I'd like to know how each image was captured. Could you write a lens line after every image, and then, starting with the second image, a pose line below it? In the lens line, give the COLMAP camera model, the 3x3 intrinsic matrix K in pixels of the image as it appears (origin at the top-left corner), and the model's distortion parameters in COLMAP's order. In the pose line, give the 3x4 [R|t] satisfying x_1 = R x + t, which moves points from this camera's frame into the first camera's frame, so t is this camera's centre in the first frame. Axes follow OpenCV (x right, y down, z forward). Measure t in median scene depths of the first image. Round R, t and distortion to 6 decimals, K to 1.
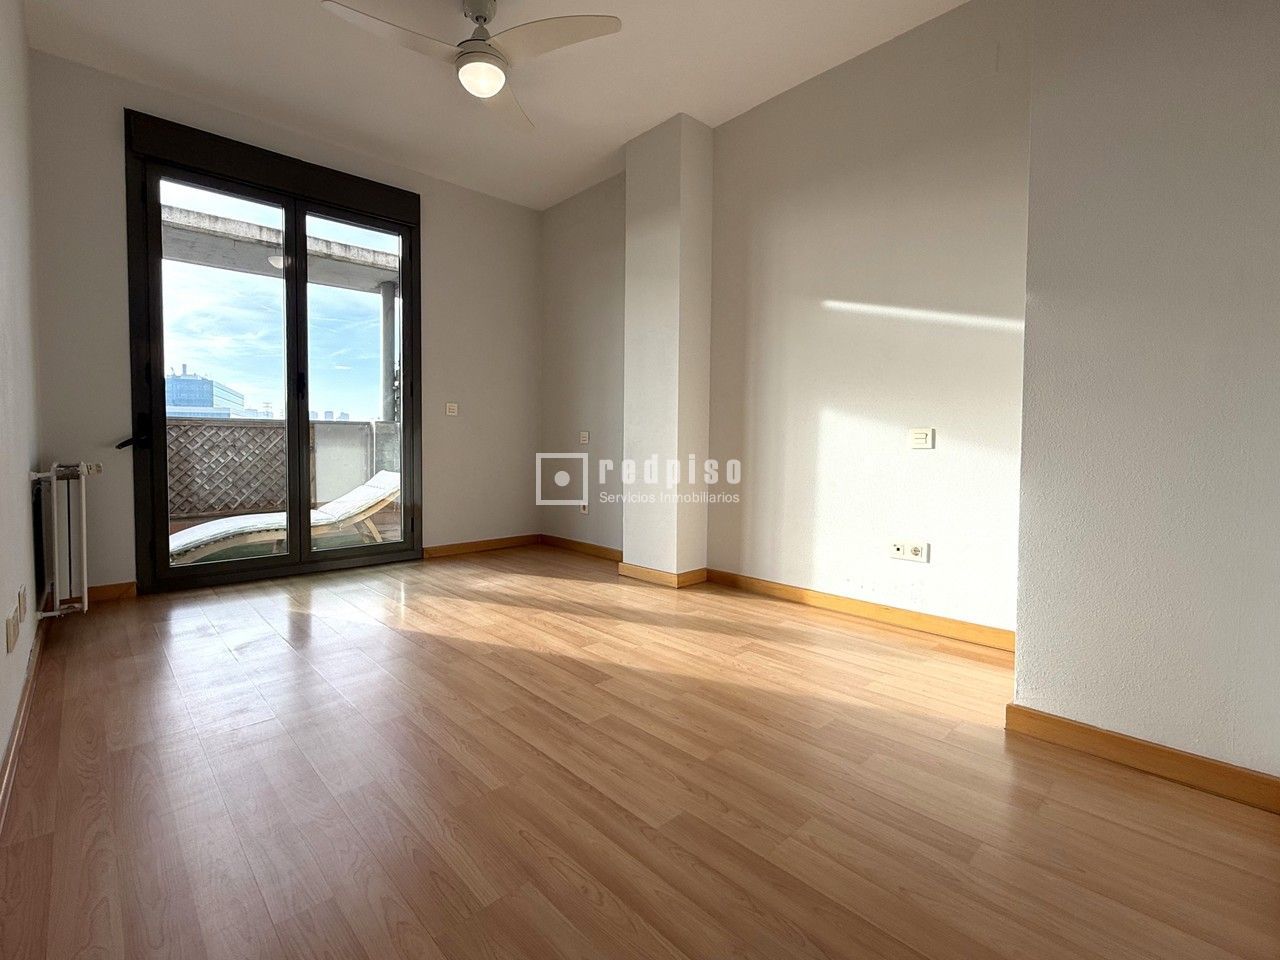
lens RADIAL K [[577.9, 0, 628.0], [0, 577.9, 483.2], [0, 0, 1]] dist [-0.000447, -0.000090]
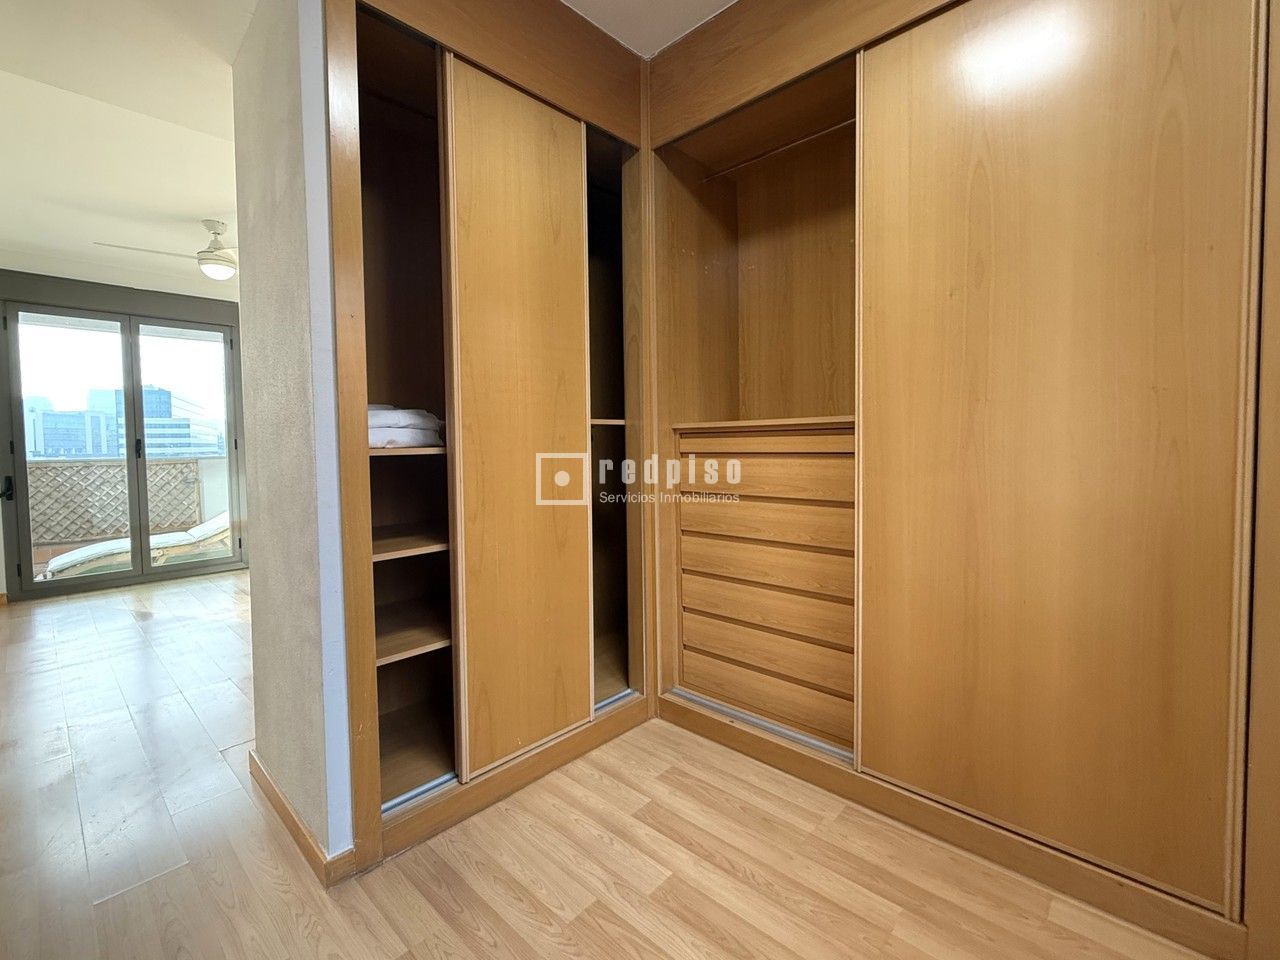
lens RADIAL K [[571.6, 0, 640.3], [0, 571.6, 471.5], [0, 0, 1]] dist [0.002237, 0.000261]
pose [[0.997912, -0.027535, 0.058417, 0.354670], [0.028593, 0.999440, -0.017361, -0.033458], [-0.057906, 0.018995, 0.998141, -0.284496]]
